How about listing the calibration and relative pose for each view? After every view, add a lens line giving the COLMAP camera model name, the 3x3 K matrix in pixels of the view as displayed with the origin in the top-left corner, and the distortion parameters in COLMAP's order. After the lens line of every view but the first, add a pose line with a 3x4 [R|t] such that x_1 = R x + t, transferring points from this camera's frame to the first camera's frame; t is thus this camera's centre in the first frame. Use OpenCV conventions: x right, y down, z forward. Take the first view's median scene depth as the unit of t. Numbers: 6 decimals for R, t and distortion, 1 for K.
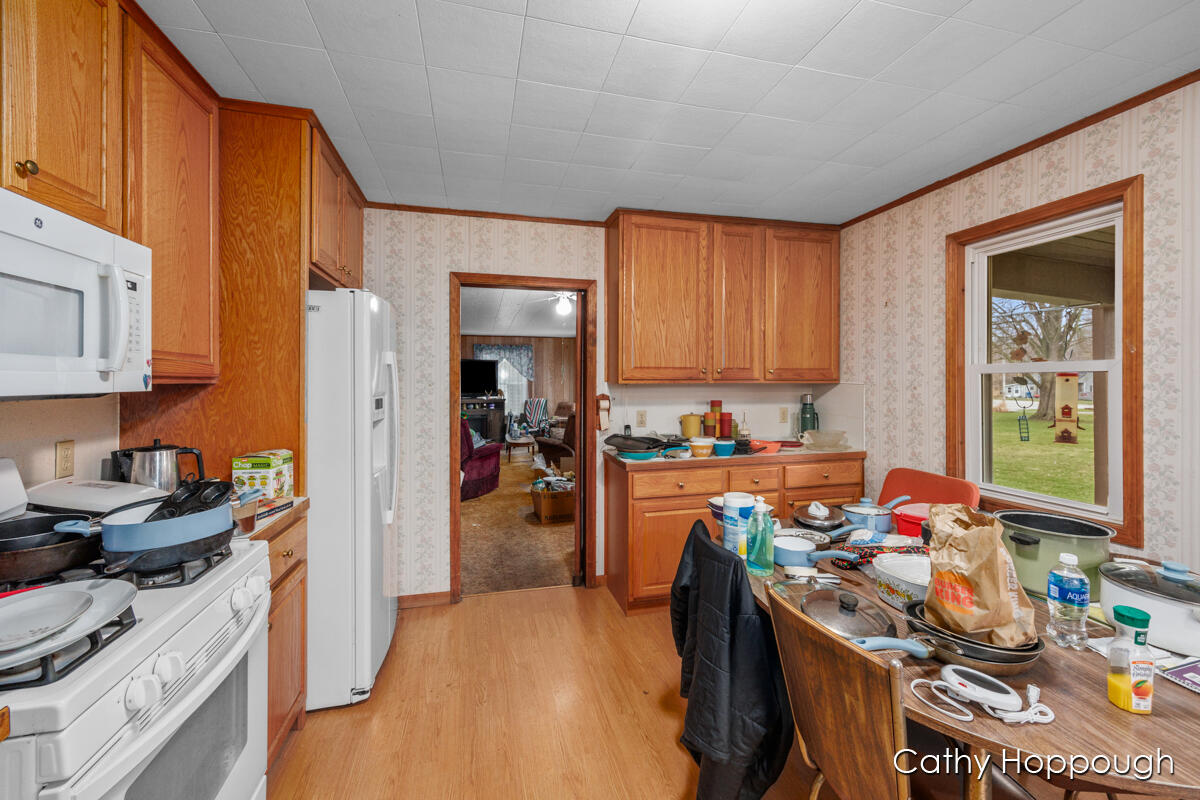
lens RADIAL K [[489.2, 0, 604.2], [0, 489.2, 390.1], [0, 0, 1]] dist [0.000651, 0.000029]
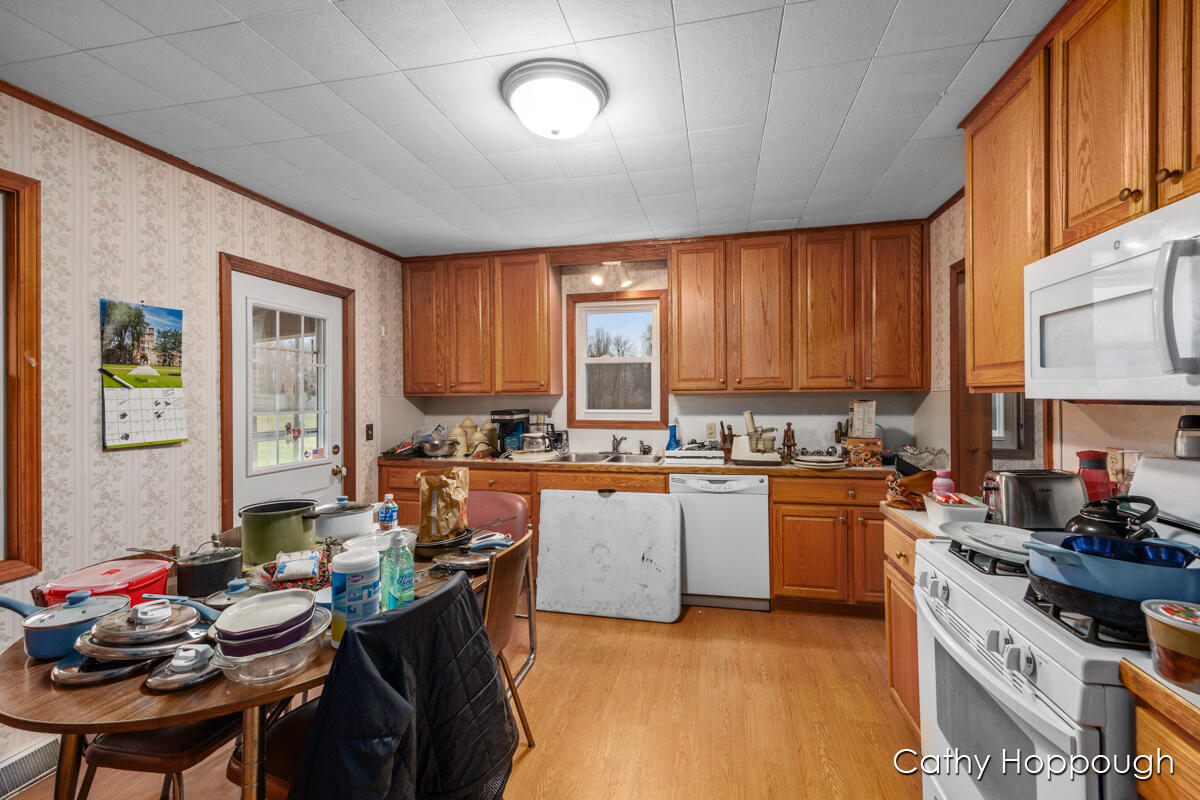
lens RADIAL K [[489.2, 0, 604.3], [0, 489.2, 402.8], [0, 0, 1]] dist [0.000651, 0.000029]
pose [[-0.883561, -0.008005, 0.468248, -0.343038], [-0.005686, 0.999964, 0.006367, -0.019648], [-0.468282, 0.002964, -0.883574, 1.379067]]
